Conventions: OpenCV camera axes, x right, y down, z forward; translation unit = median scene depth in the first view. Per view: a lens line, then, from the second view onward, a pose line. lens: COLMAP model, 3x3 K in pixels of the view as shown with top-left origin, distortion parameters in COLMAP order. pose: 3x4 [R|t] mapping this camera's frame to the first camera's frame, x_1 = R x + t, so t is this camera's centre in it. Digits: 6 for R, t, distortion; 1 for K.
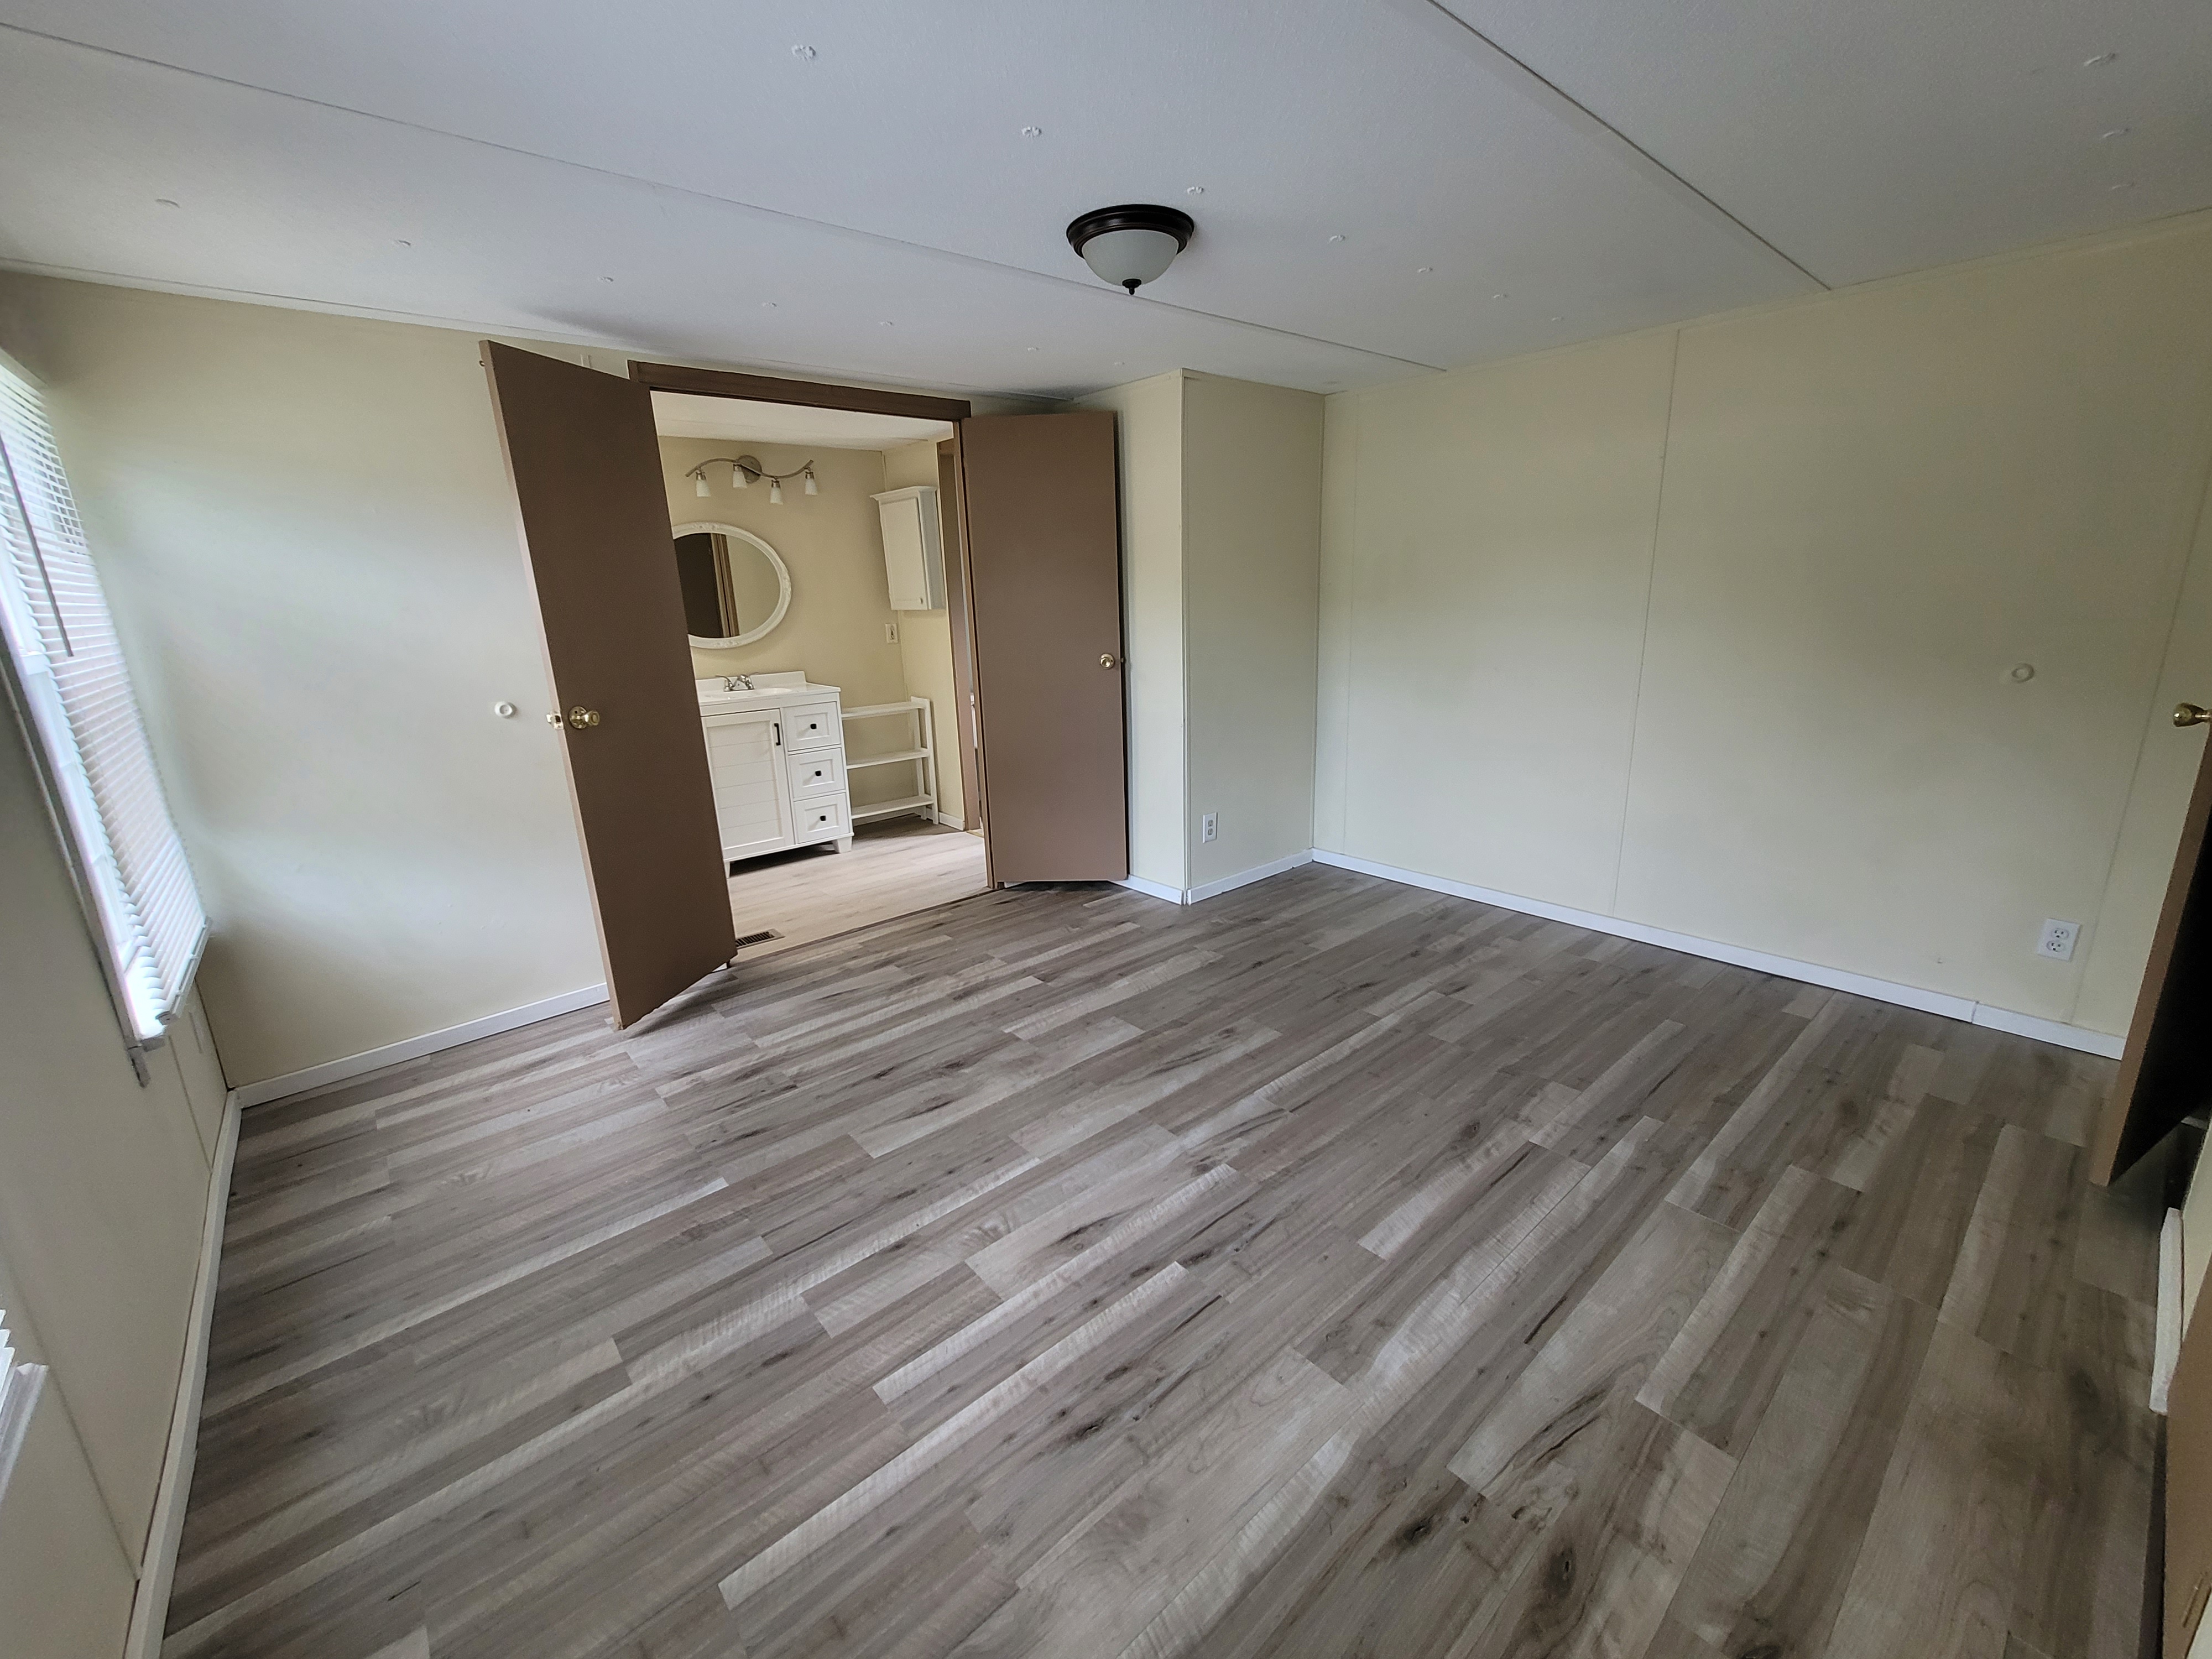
lens RADIAL K [[902.1, 0, 1110.5], [0, 902.1, 821.8], [0, 0, 1]] dist [-0.002627, 0.001018]
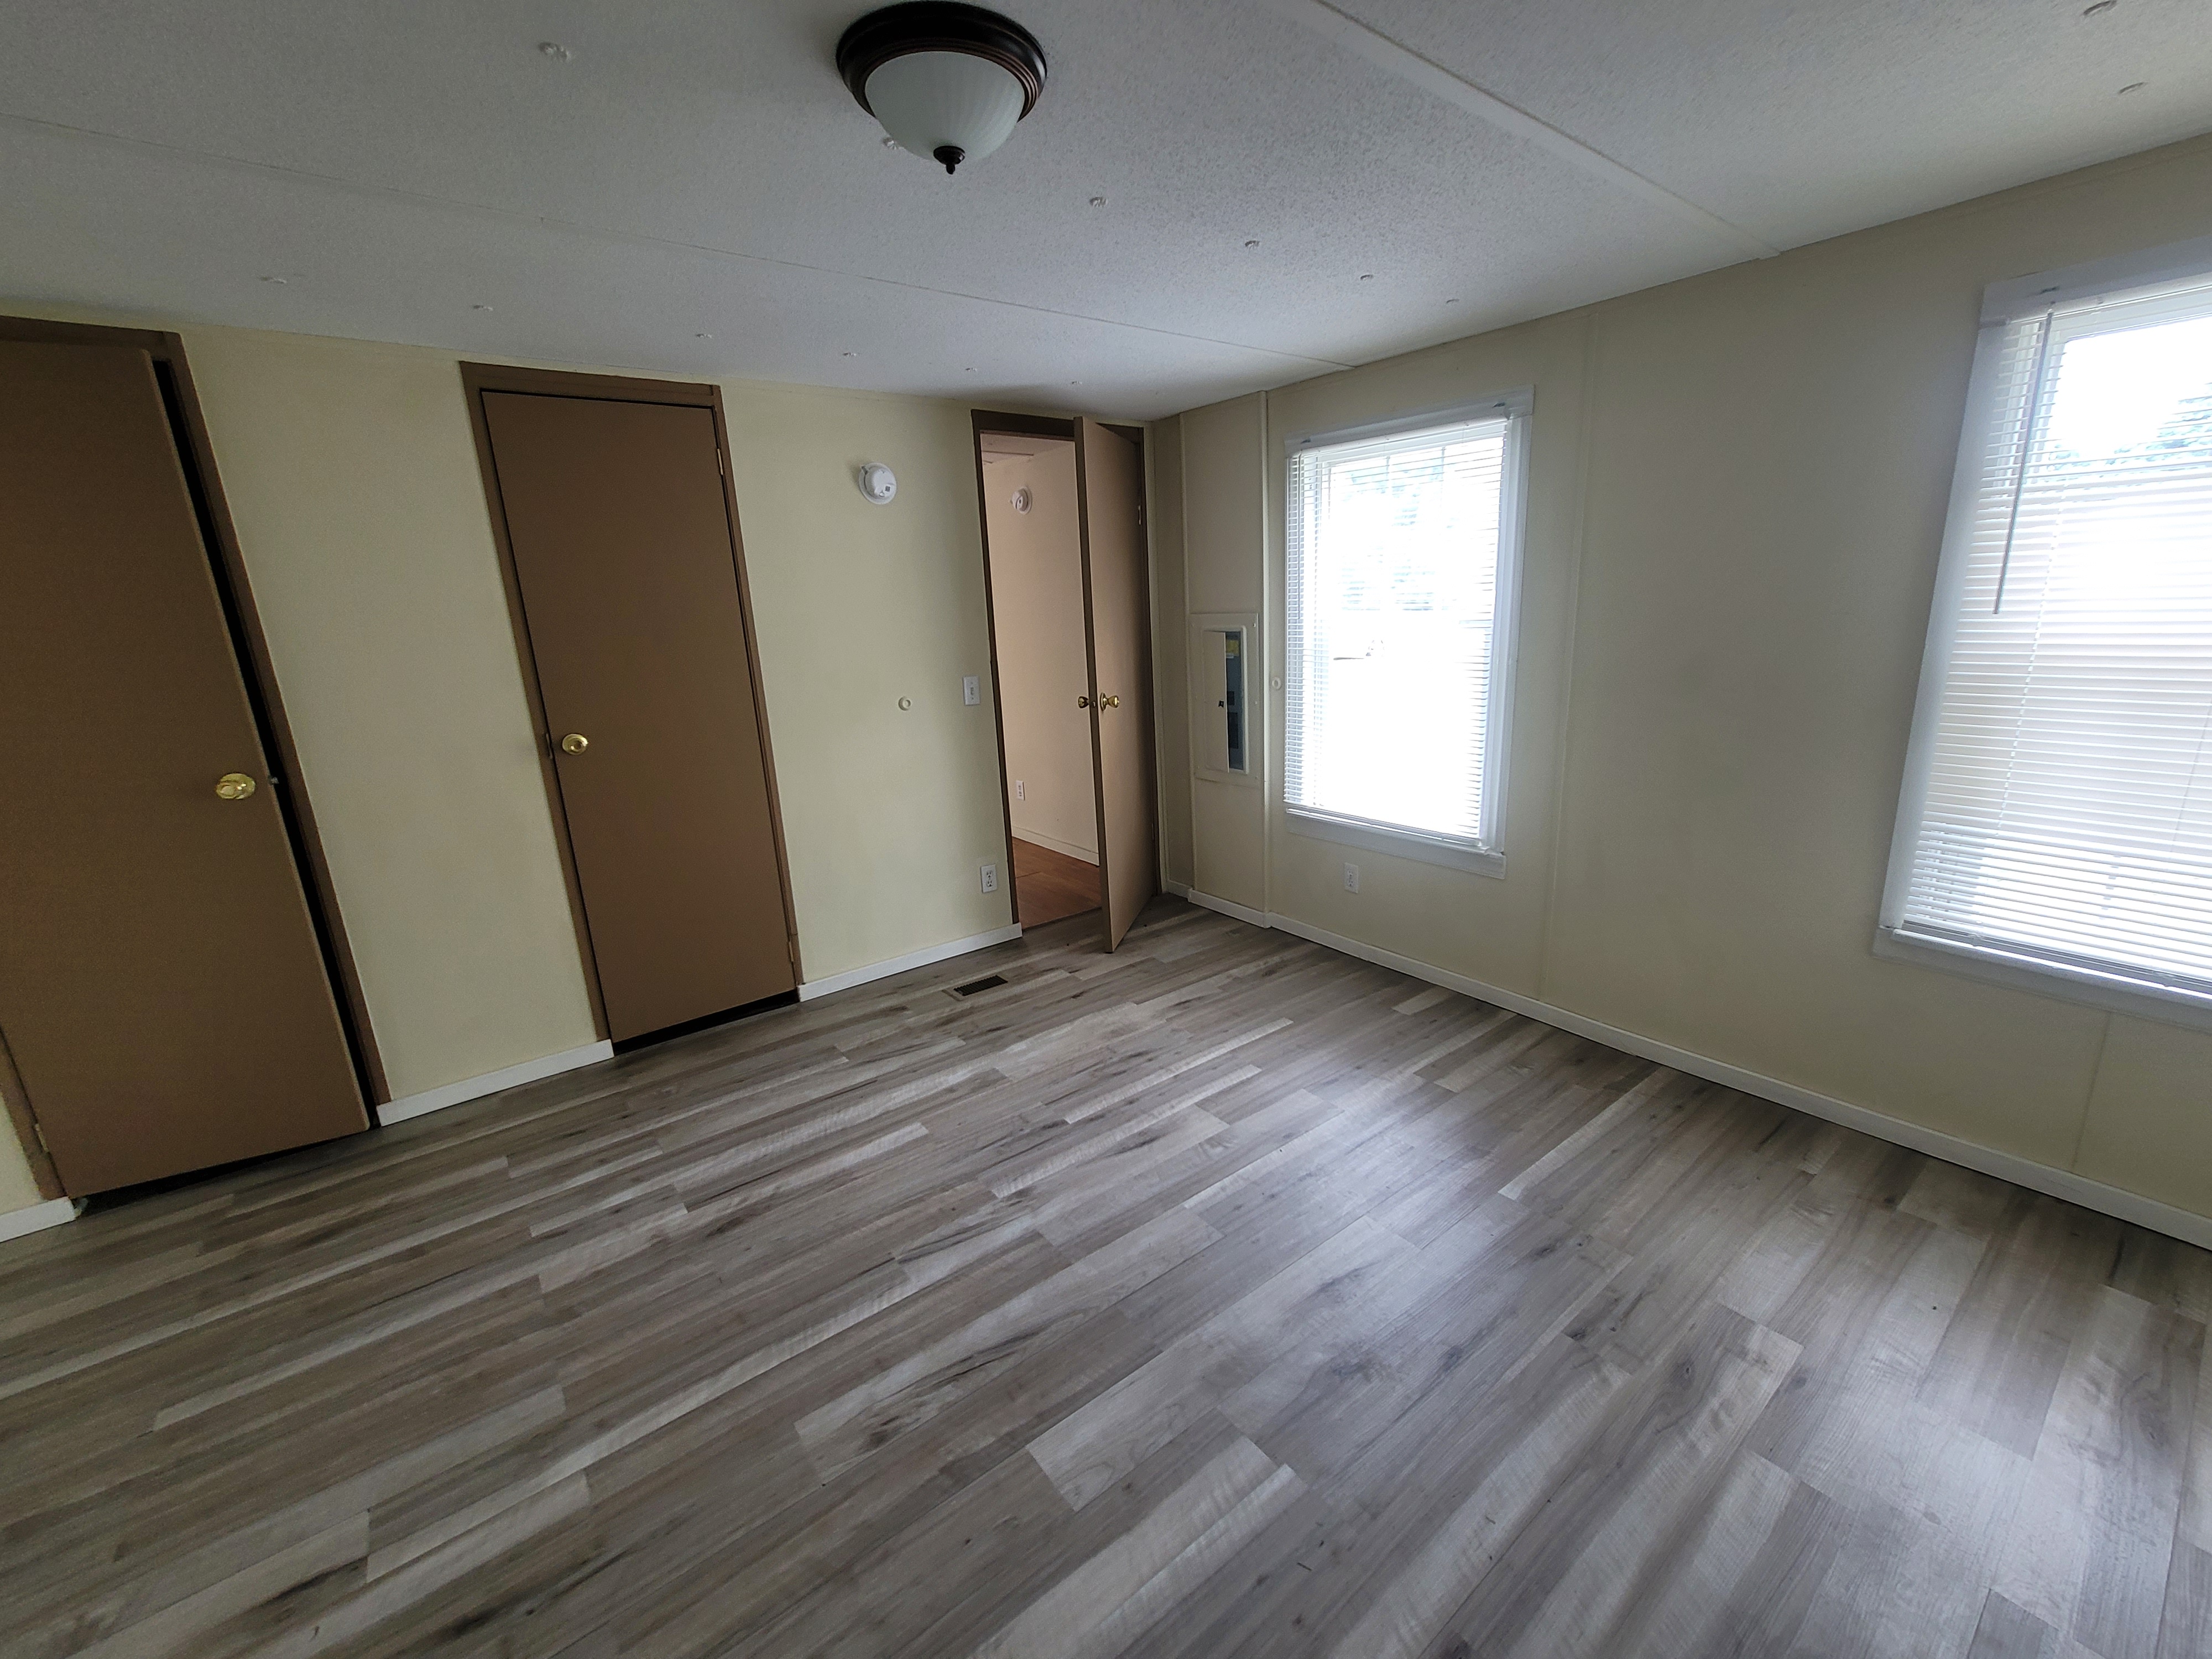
lens RADIAL K [[902.1, 0, 1112.5], [0, 902.1, 819.7], [0, 0, 1]] dist [-0.002627, 0.001018]
pose [[-0.995328, 0.061219, 0.074663, -0.088500], [0.089364, 0.876894, 0.472304, -0.399179], [-0.036558, 0.476770, -0.878268, 1.466010]]
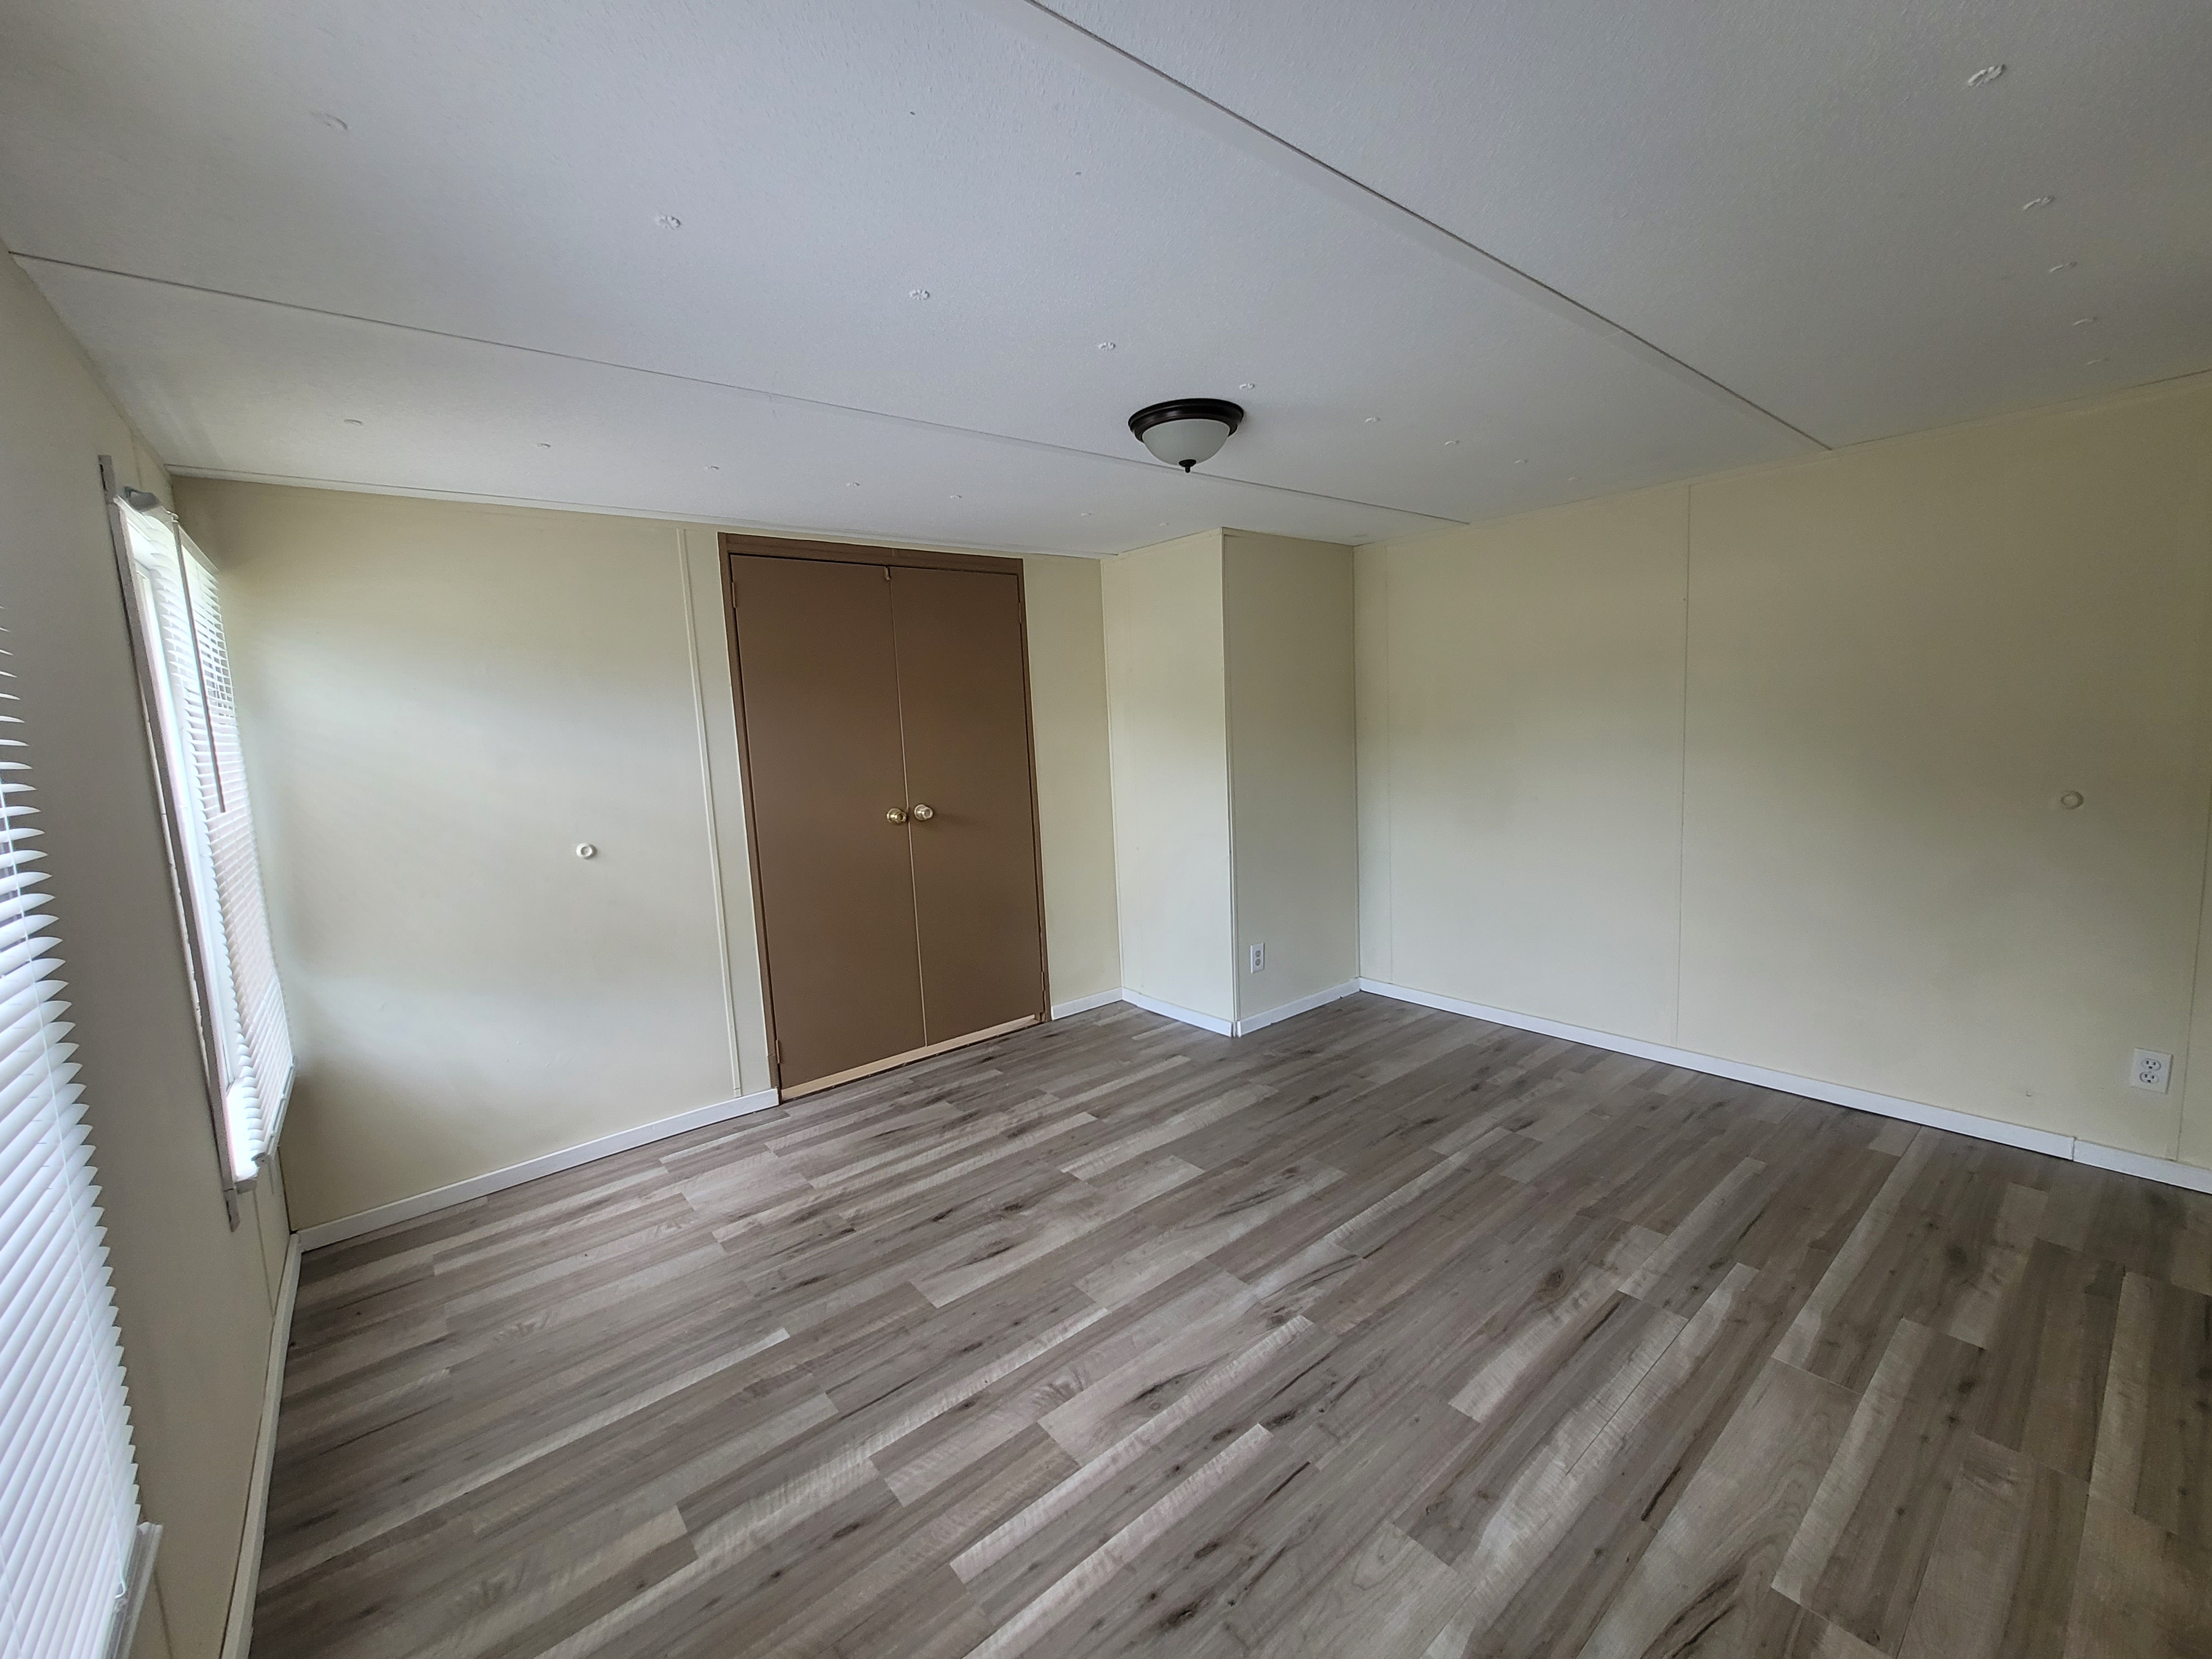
lens RADIAL K [[902.1, 0, 1111.4], [0, 902.1, 820.6], [0, 0, 1]] dist [-0.002627, 0.001018]
pose [[0.999576, -0.011492, -0.026745, -0.037809], [0.007643, 0.990147, -0.139821, -0.009104], [0.028088, 0.139557, 0.989816, -0.028413]]
